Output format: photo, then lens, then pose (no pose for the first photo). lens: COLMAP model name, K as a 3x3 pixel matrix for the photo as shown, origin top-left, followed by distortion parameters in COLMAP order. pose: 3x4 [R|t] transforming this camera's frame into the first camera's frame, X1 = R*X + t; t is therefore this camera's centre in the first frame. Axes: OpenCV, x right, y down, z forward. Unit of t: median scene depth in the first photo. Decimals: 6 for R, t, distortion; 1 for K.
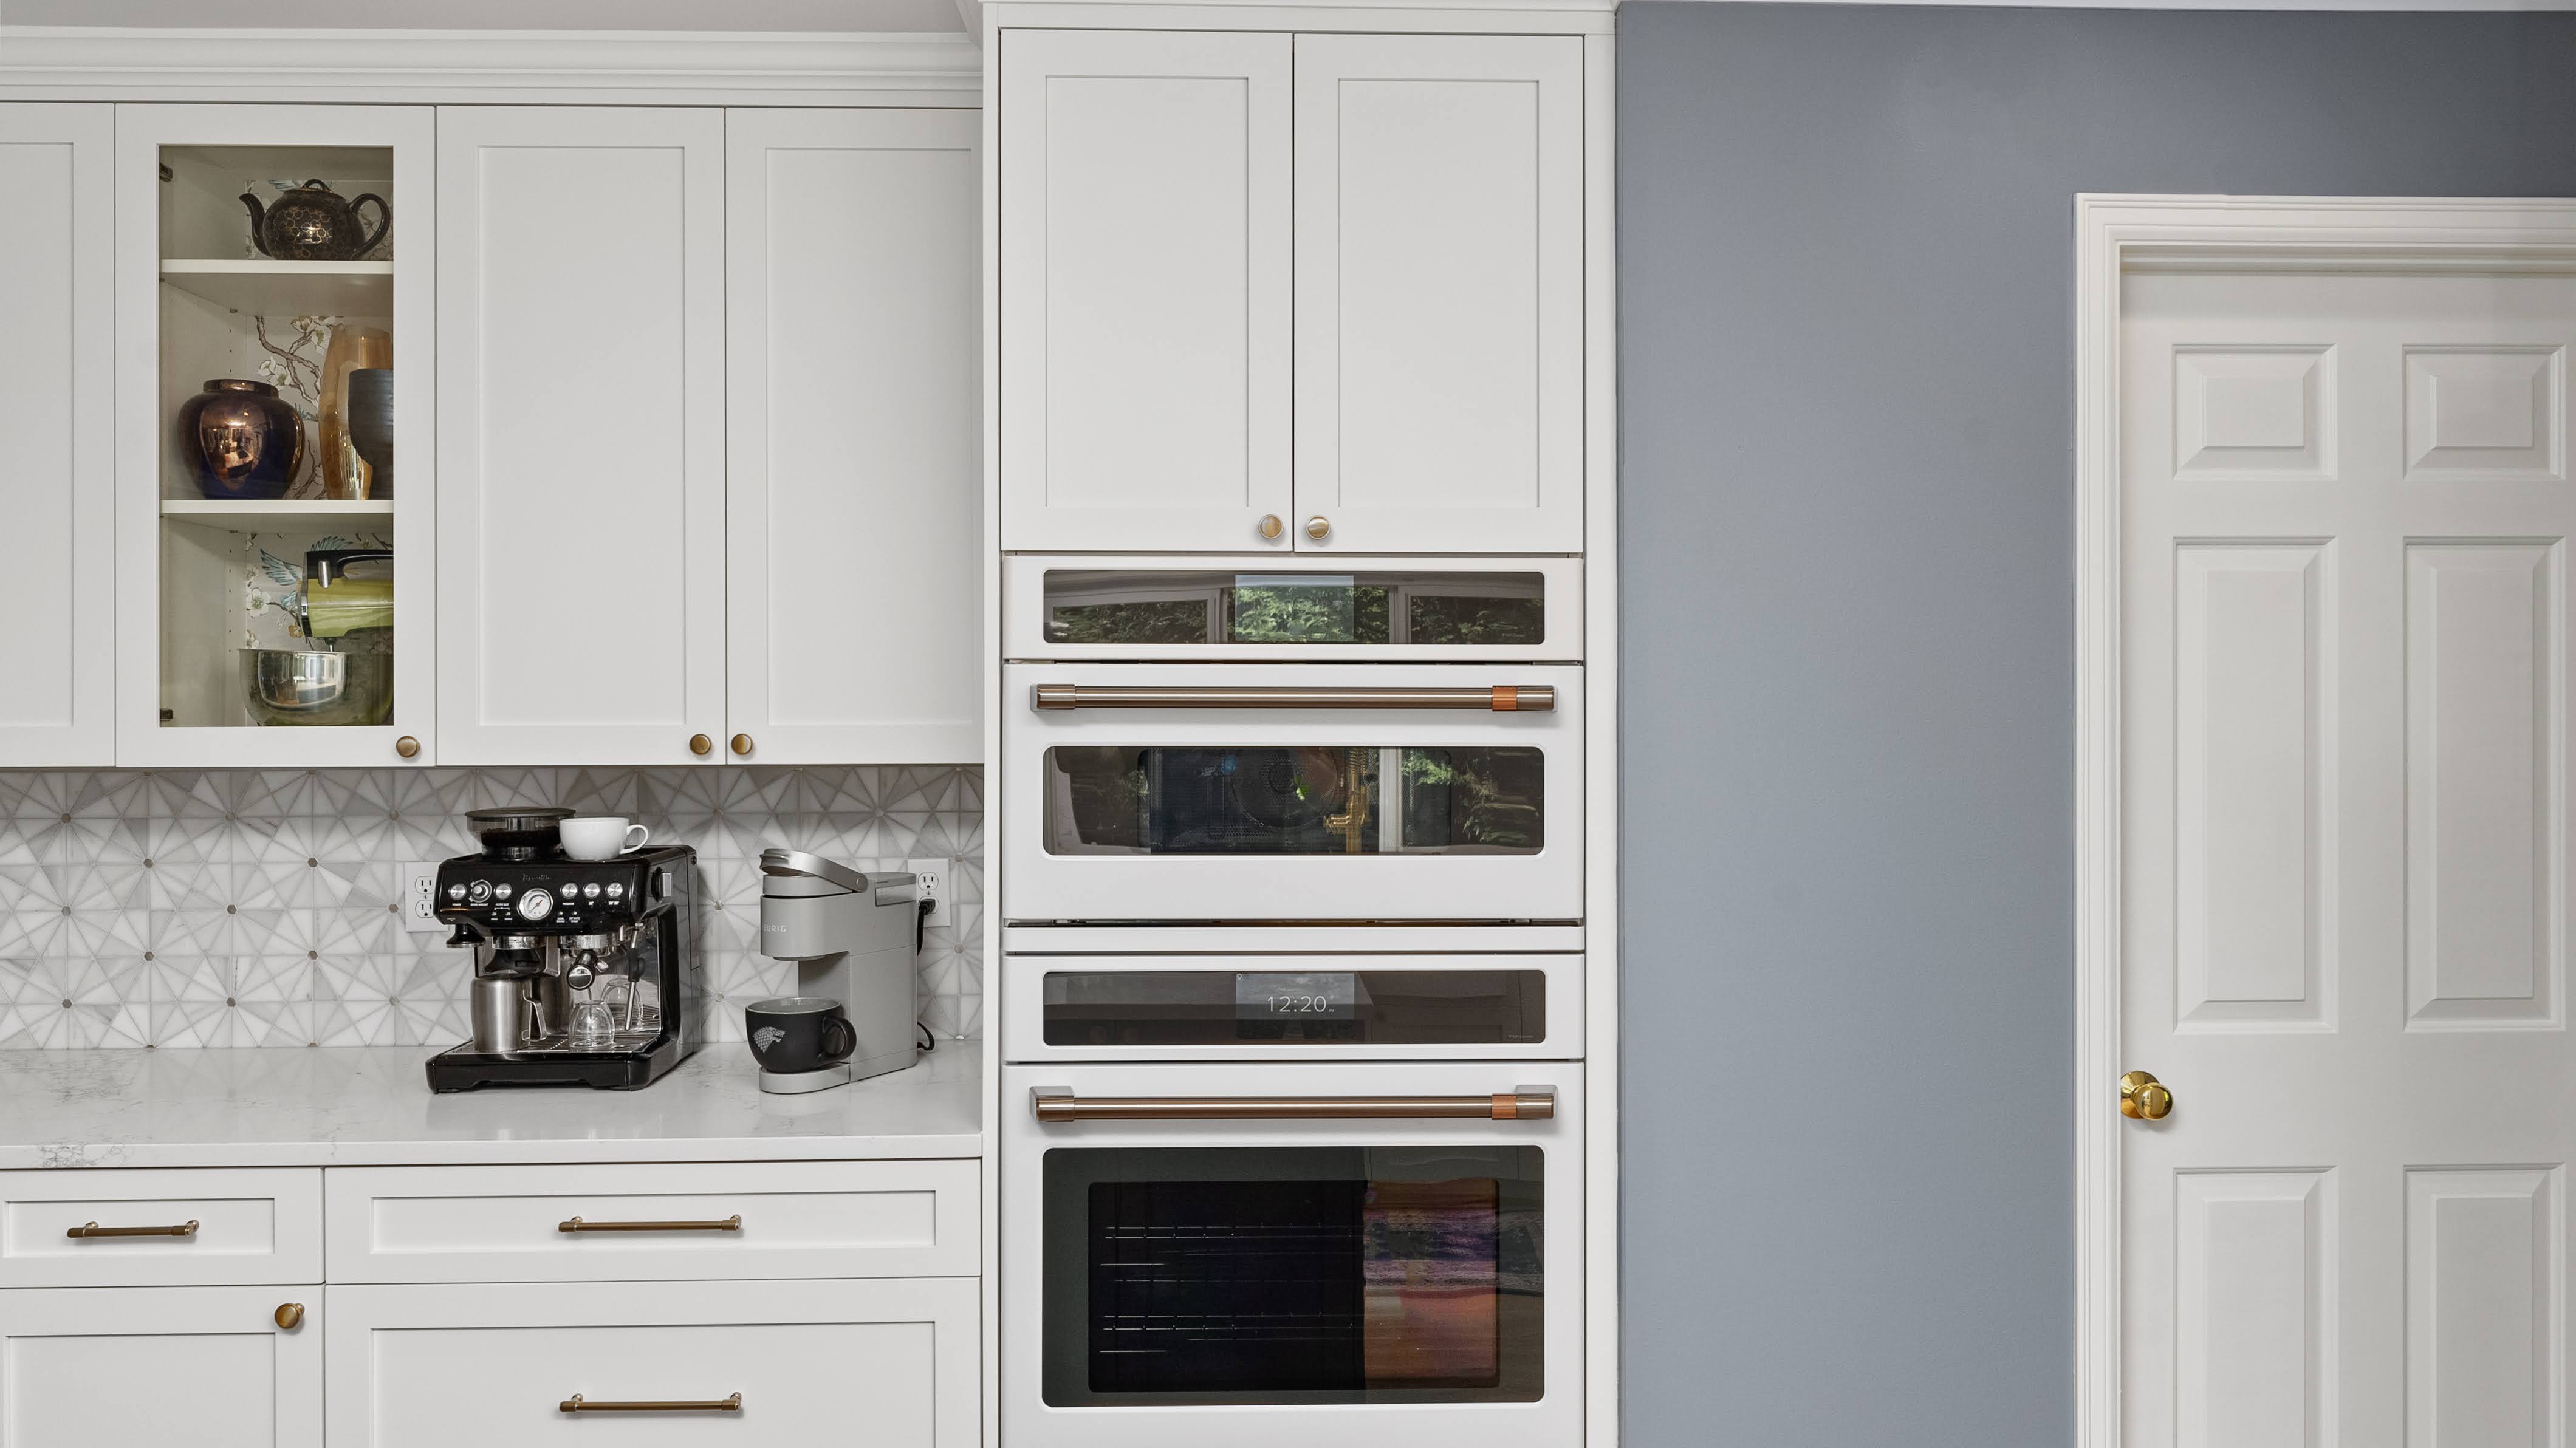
lens RADIAL K [[1687.1, 0, 1288.0], [0, 1687.1, 724.0], [0, 0, 1]] dist [-0.002272, 0.000163]
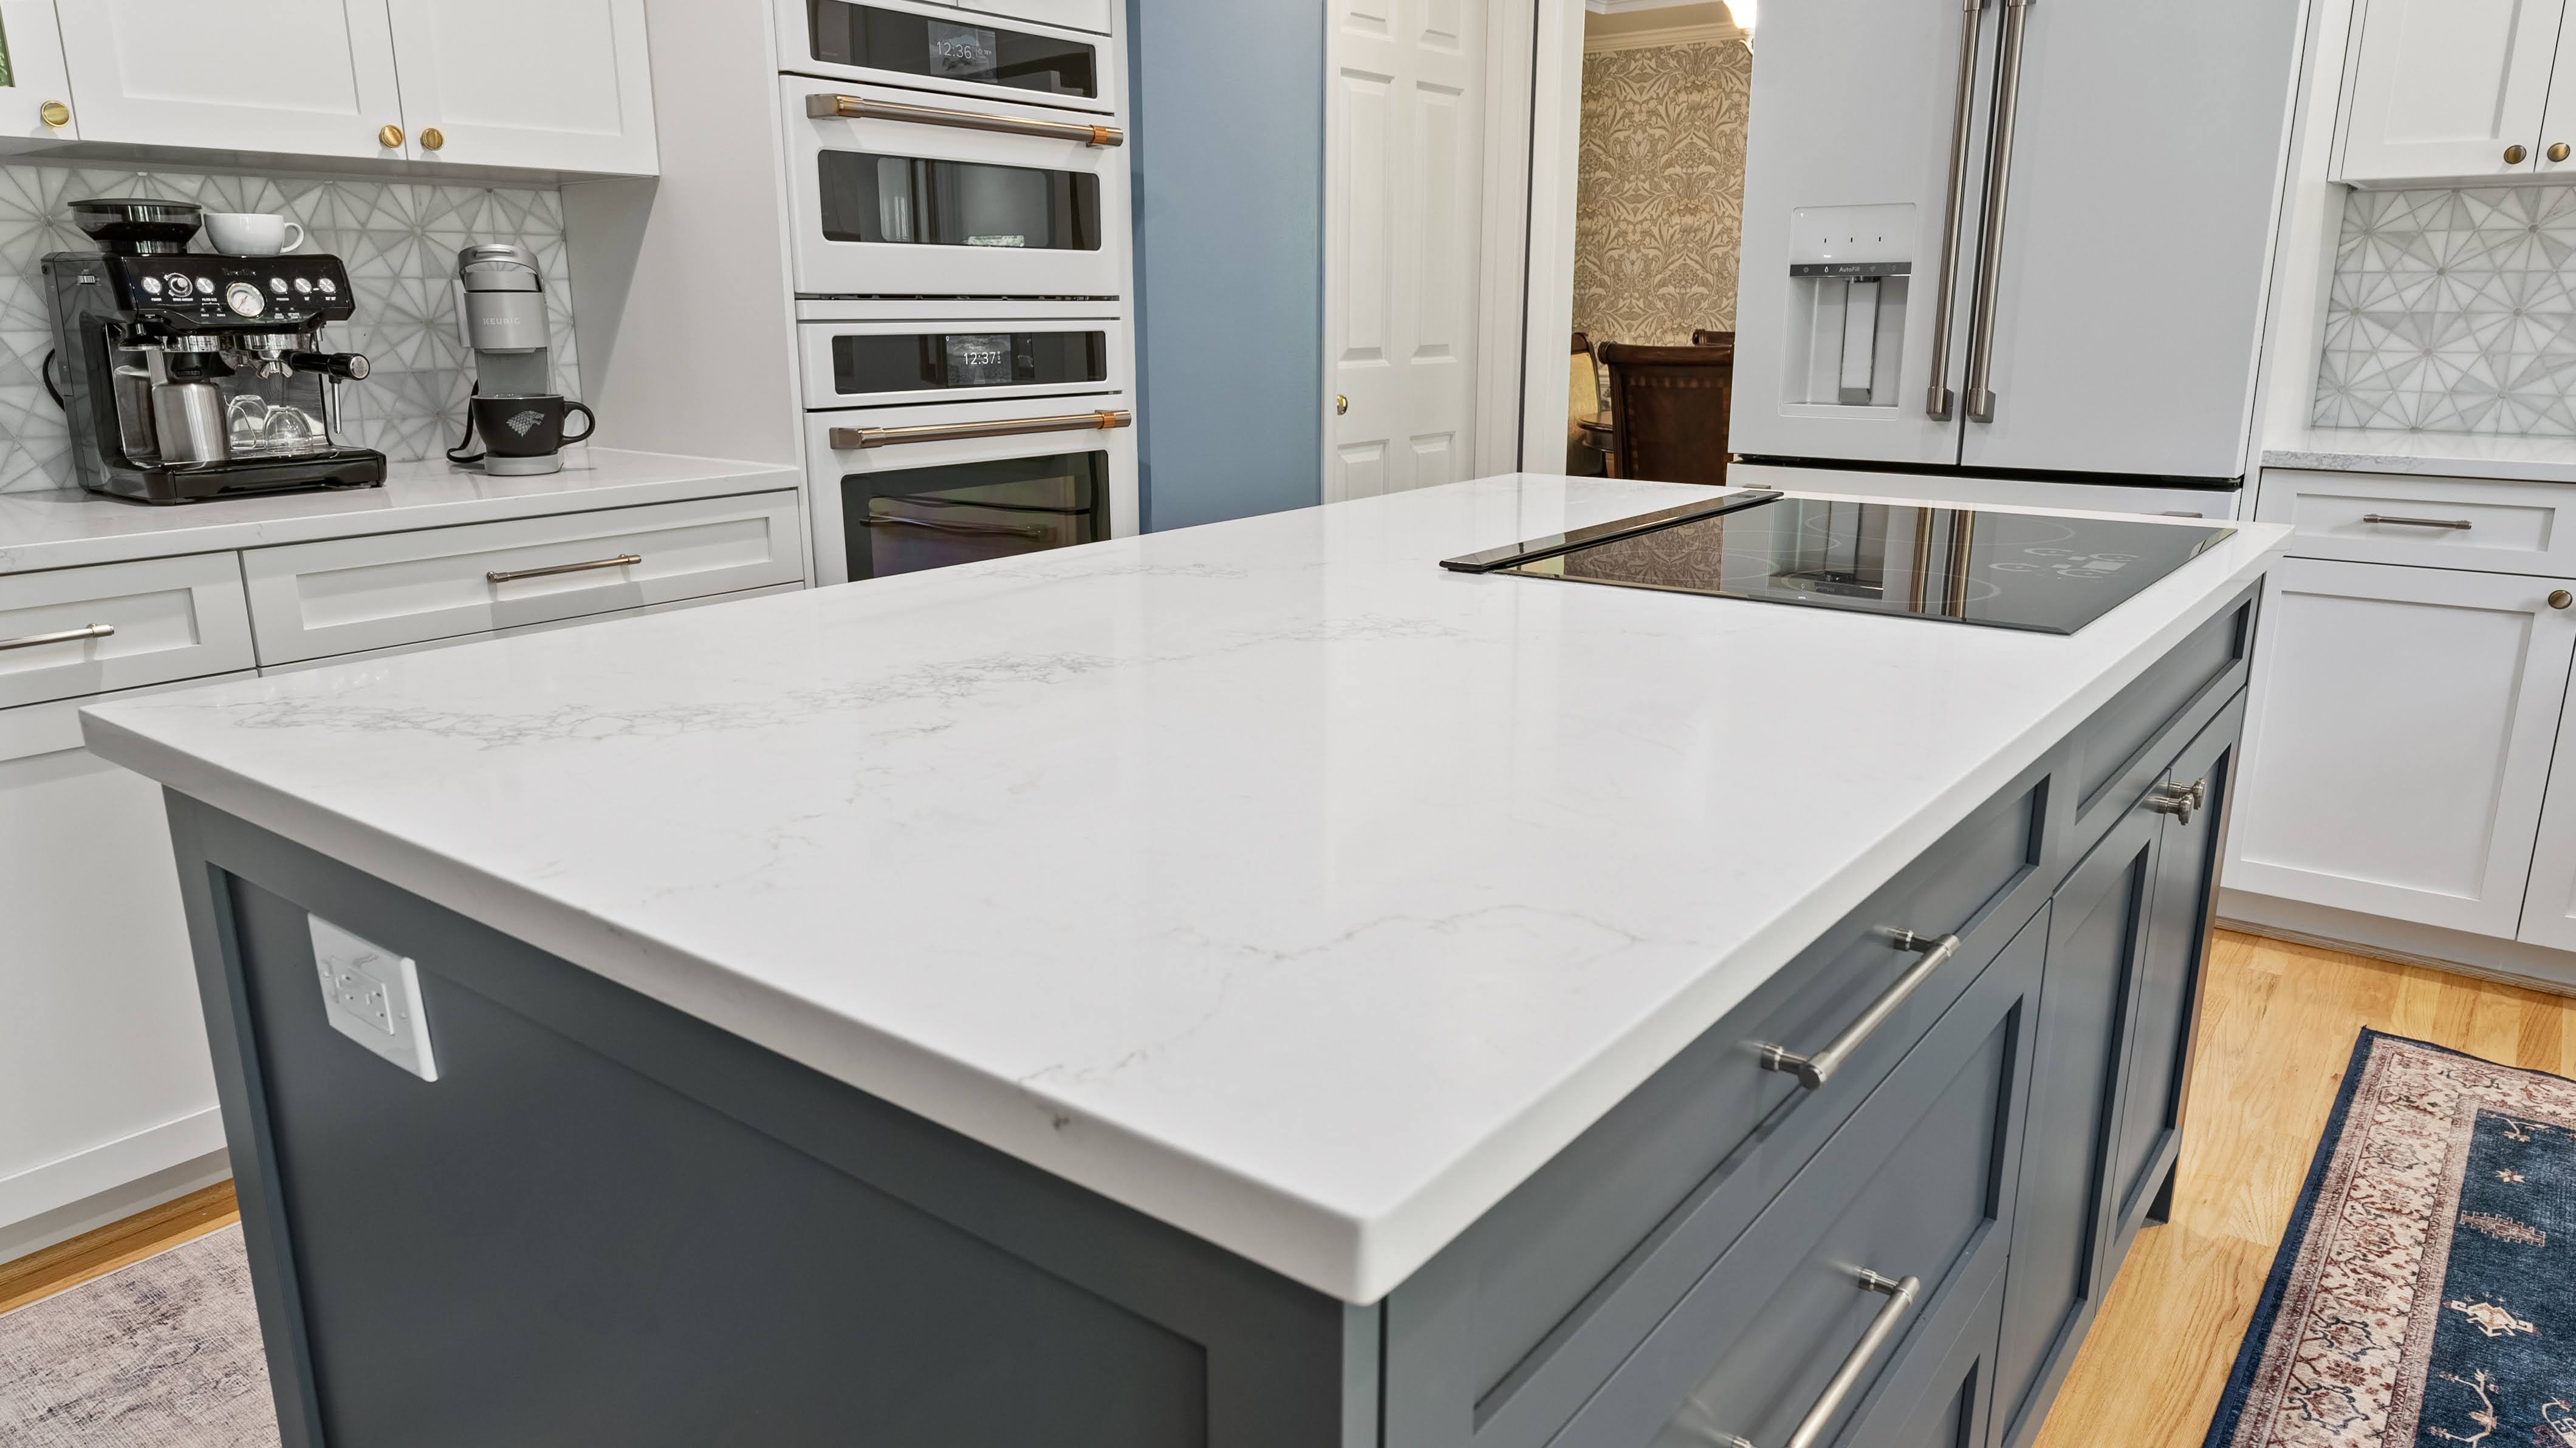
lens RADIAL K [[1662.3, 0, 1281.5], [0, 1662.3, 729.2], [0, 0, 1]] dist [0.001528, -0.001121]
pose [[0.635809, -0.193994, 0.747070, -0.729699], [0.004040, 0.968723, 0.248113, 0.098240], [-0.771836, -0.154734, 0.616707, -0.066320]]
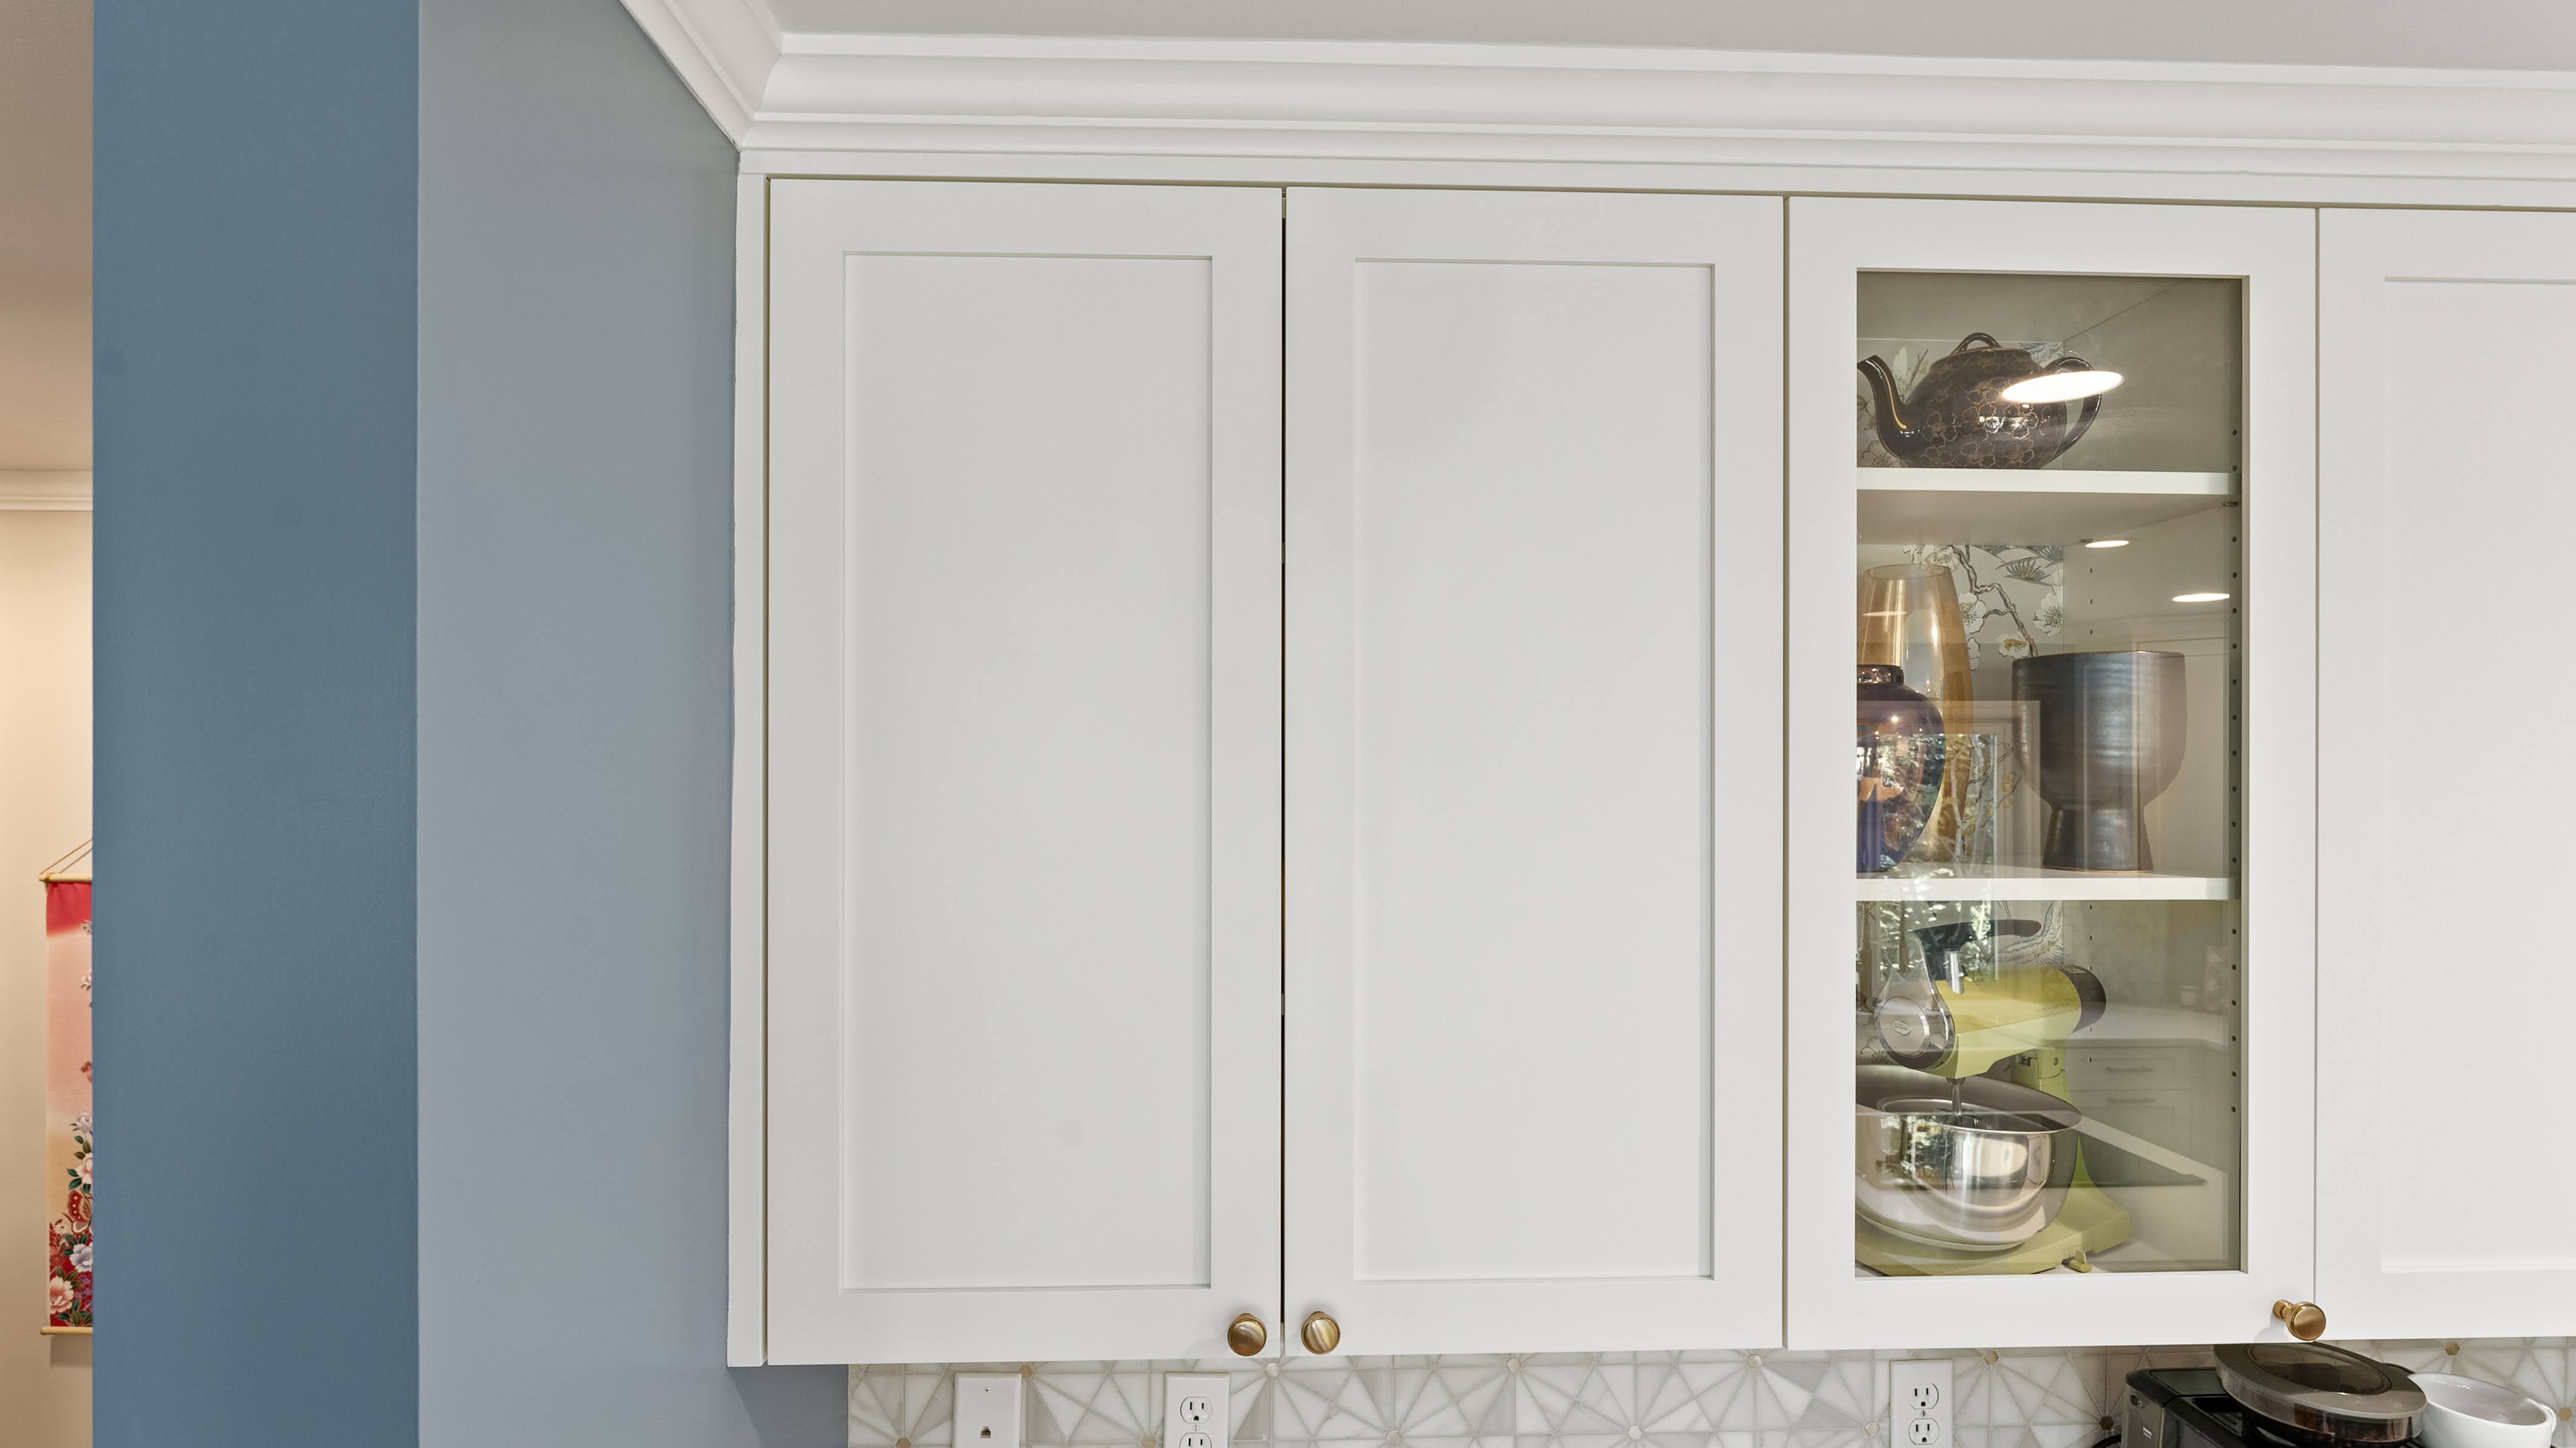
lens RADIAL K [[1275.0, 0, 1284.5], [0, 1275.0, 764.5], [0, 0, 1]] dist [-0.002467, 0.000911]
pose [[0.999984, 0.005456, 0.001690, -0.770610], [-0.005461, 0.999981, 0.002931, -0.155121], [-0.001674, -0.002940, 0.999994, 0.500401]]
